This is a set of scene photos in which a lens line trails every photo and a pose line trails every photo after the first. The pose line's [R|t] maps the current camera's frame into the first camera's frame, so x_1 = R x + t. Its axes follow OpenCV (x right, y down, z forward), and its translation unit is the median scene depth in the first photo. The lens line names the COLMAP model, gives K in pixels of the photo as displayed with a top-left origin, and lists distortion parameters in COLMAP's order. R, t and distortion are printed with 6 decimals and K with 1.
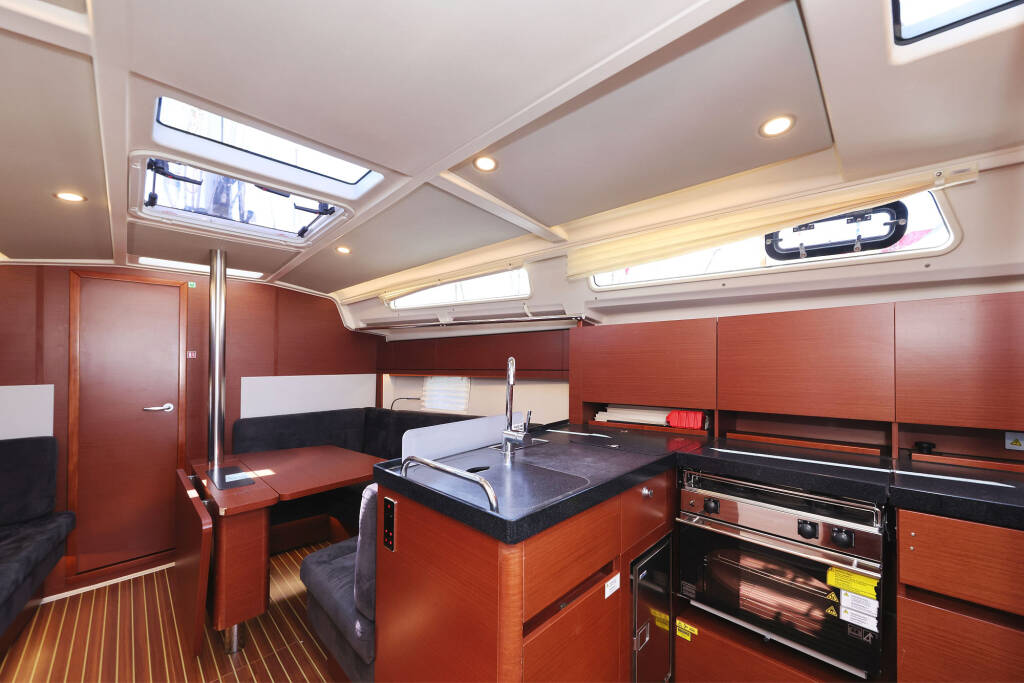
lens RADIAL K [[350.0, 0, 502.6], [0, 350.0, 351.5], [0, 0, 1]] dist [-0.000852, -0.000376]
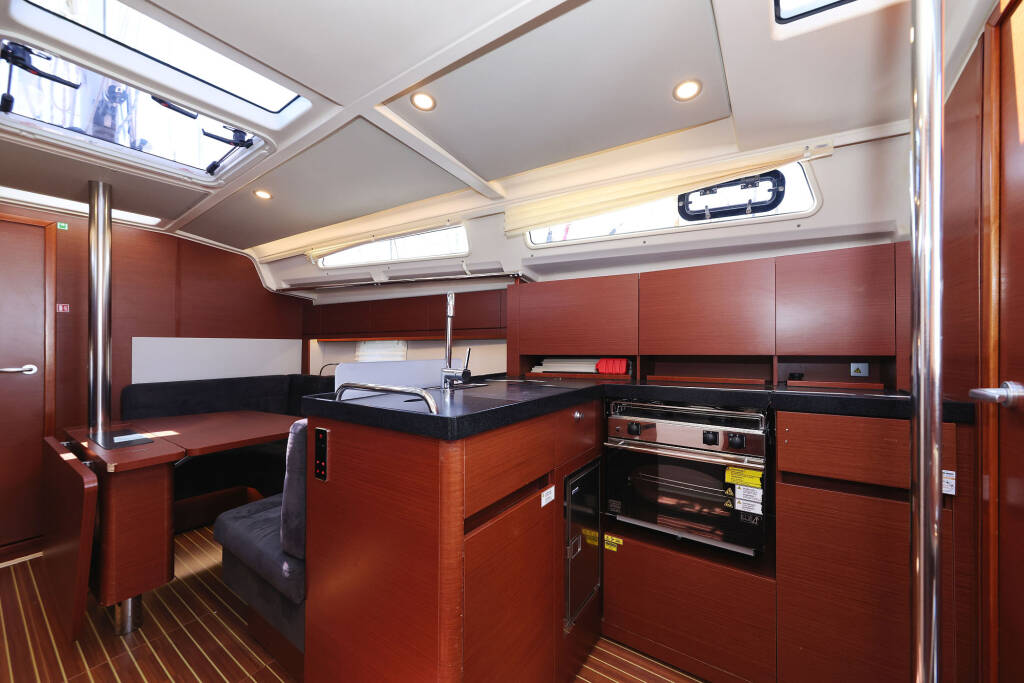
lens RADIAL K [[350.0, 0, 502.2], [0, 350.0, 333.7], [0, 0, 1]] dist [-0.000852, -0.000376]
pose [[0.984430, -0.002698, 0.175757, -0.004575], [0.001806, 0.999985, 0.005237, 0.104194], [-0.175769, -0.004838, 0.984420, -0.009859]]
